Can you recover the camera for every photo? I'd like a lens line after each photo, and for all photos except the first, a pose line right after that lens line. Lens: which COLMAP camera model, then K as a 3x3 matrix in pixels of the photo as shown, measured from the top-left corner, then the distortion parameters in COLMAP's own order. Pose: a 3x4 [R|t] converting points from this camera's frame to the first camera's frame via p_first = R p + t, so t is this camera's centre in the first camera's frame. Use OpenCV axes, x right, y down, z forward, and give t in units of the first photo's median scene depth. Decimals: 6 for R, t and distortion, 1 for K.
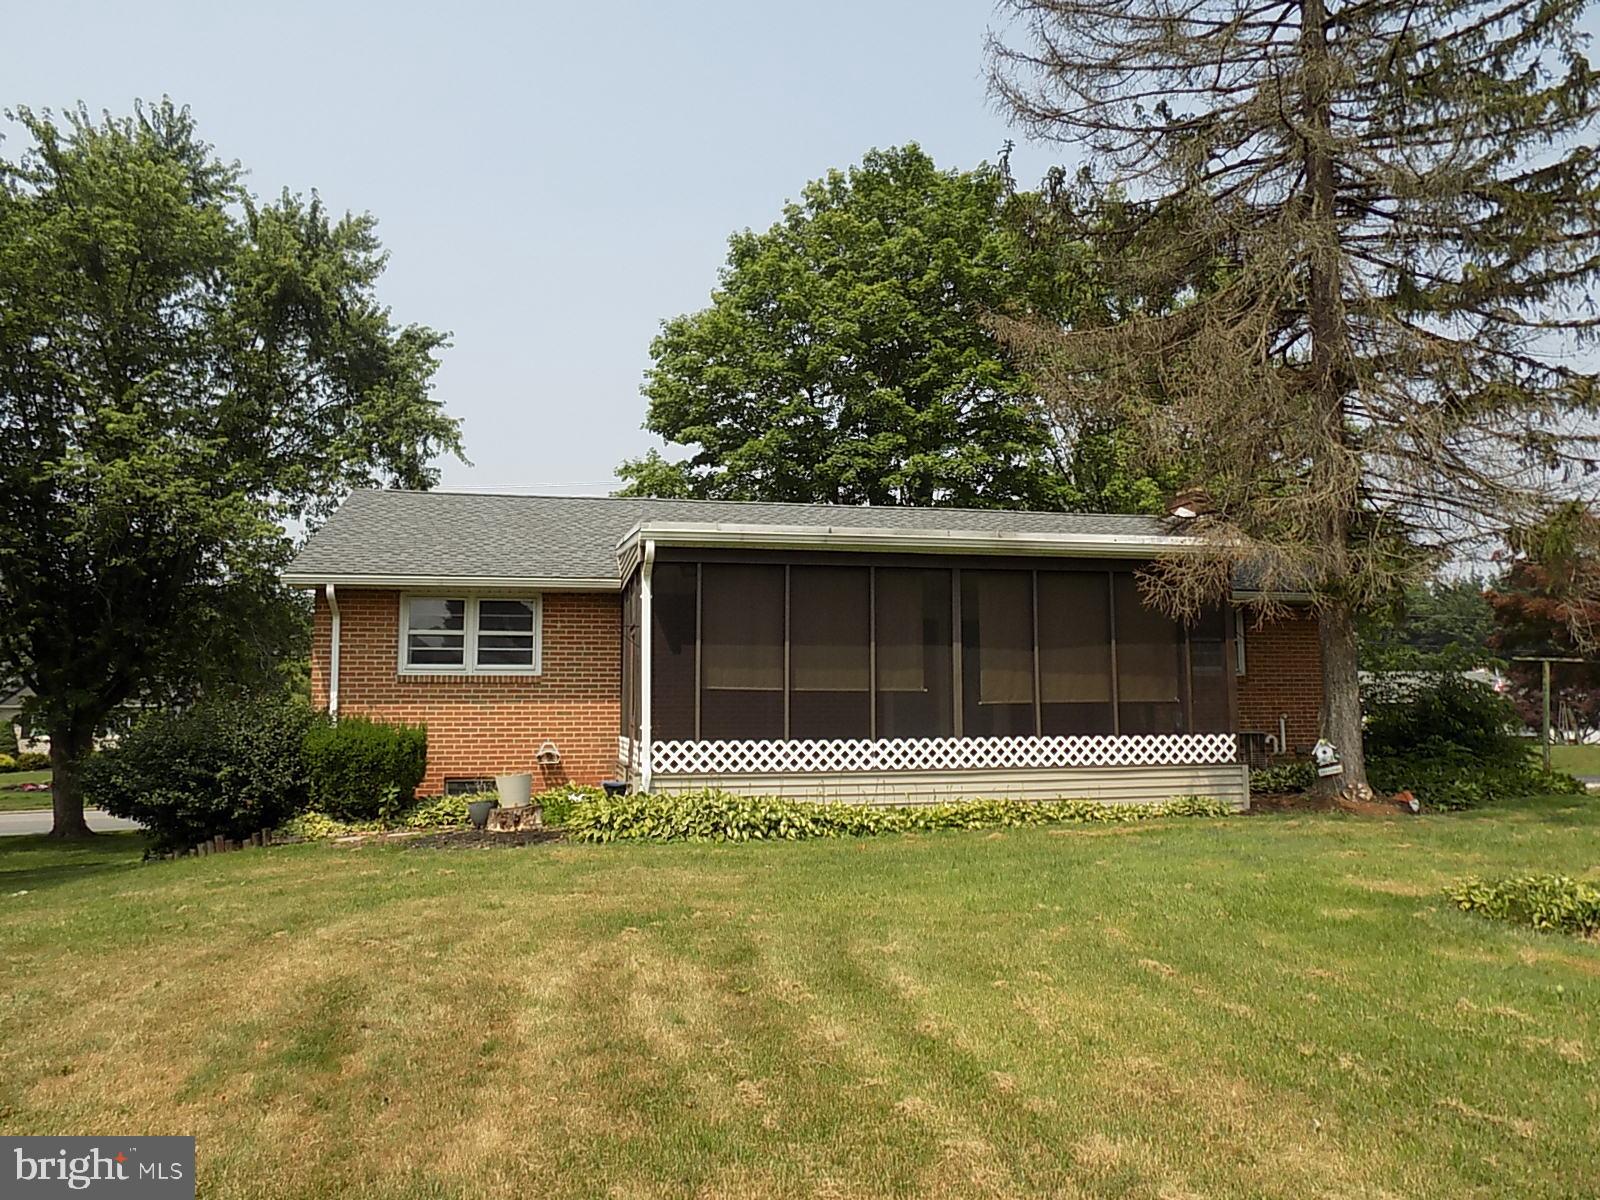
lens RADIAL K [[1137.0, 0, 799.9], [0, 1137.0, 601.2], [0, 0, 1]] dist [-0.012352, 0.016563]
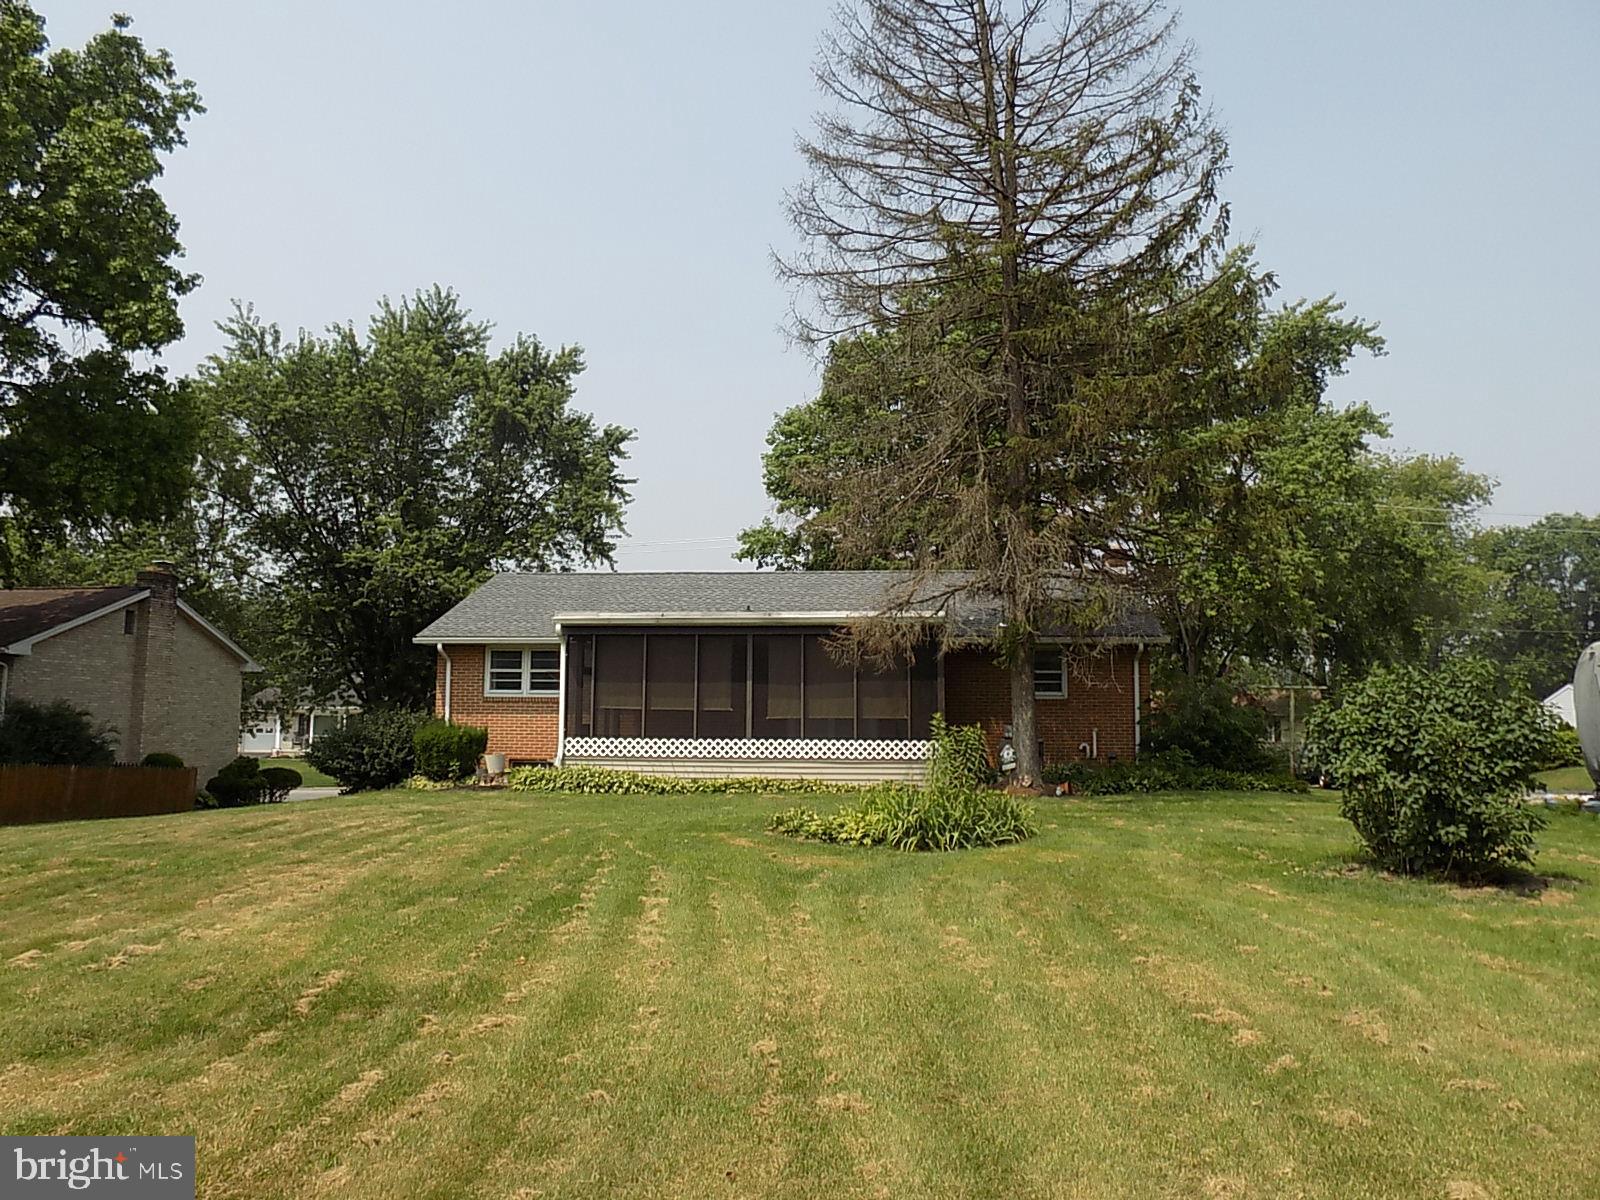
lens RADIAL K [[1137.0, 0, 801.1], [0, 1137.0, 601.0], [0, 0, 1]] dist [-0.012352, 0.016563]
pose [[0.955031, -0.018445, -0.295931, 0.579771], [0.016751, 0.999826, -0.008261, -0.052528], [0.296032, 0.002933, 0.955173, -0.444051]]
